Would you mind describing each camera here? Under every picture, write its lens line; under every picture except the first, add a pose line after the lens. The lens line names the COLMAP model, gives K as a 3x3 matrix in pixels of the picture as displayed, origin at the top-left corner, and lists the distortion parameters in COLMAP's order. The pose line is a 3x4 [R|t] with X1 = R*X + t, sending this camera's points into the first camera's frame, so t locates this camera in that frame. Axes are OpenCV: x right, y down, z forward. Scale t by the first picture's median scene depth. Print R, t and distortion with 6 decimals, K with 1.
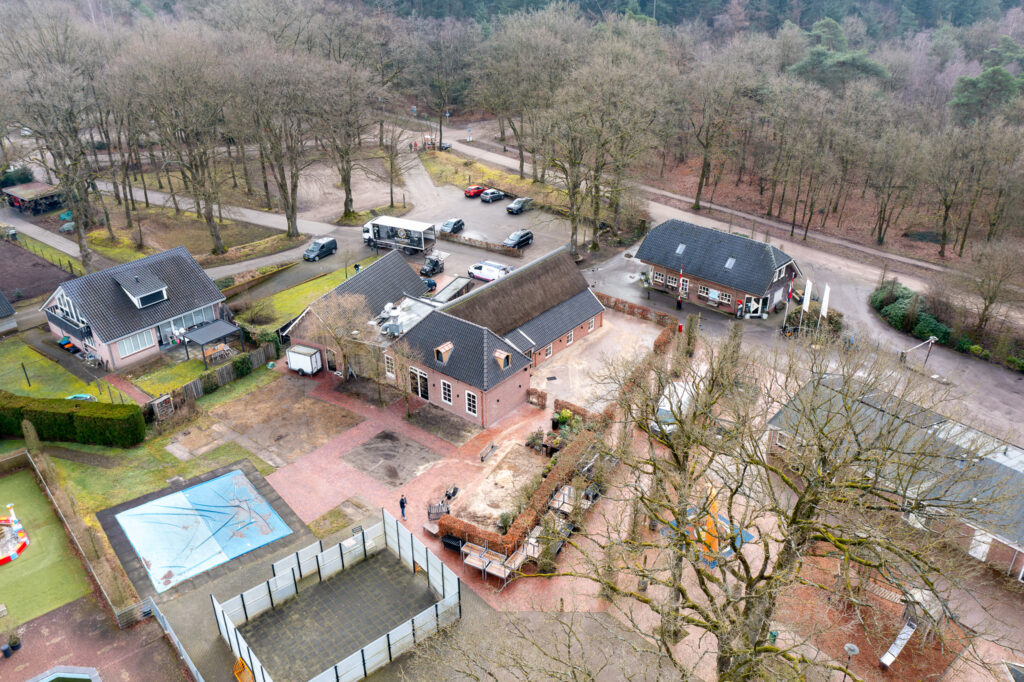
lens RADIAL K [[826.0, 0, 512.4], [0, 826.0, 341.6], [0, 0, 1]] dist [-0.000241, 0.004877]
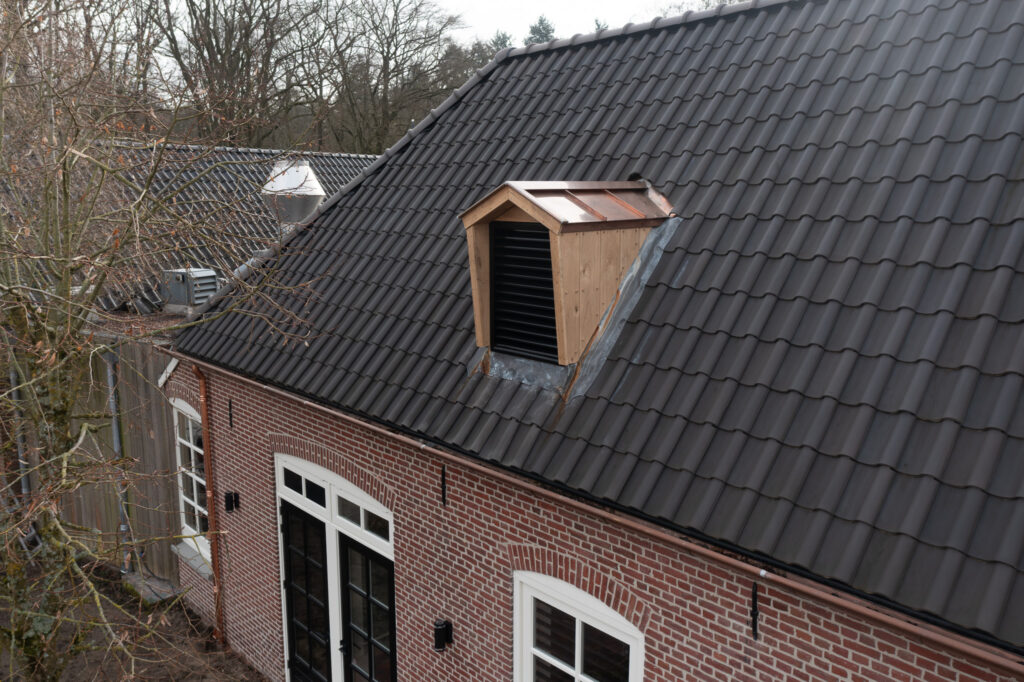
lens RADIAL K [[826.0, 0, 513.8], [0, 826.0, 342.2], [0, 0, 1]] dist [-0.000241, 0.004877]
pose [[0.990737, 0.035419, -0.131095, -0.075160], [-0.073517, 0.951575, -0.298497, 0.048186], [0.114174, 0.305370, 0.945364, 0.894339]]
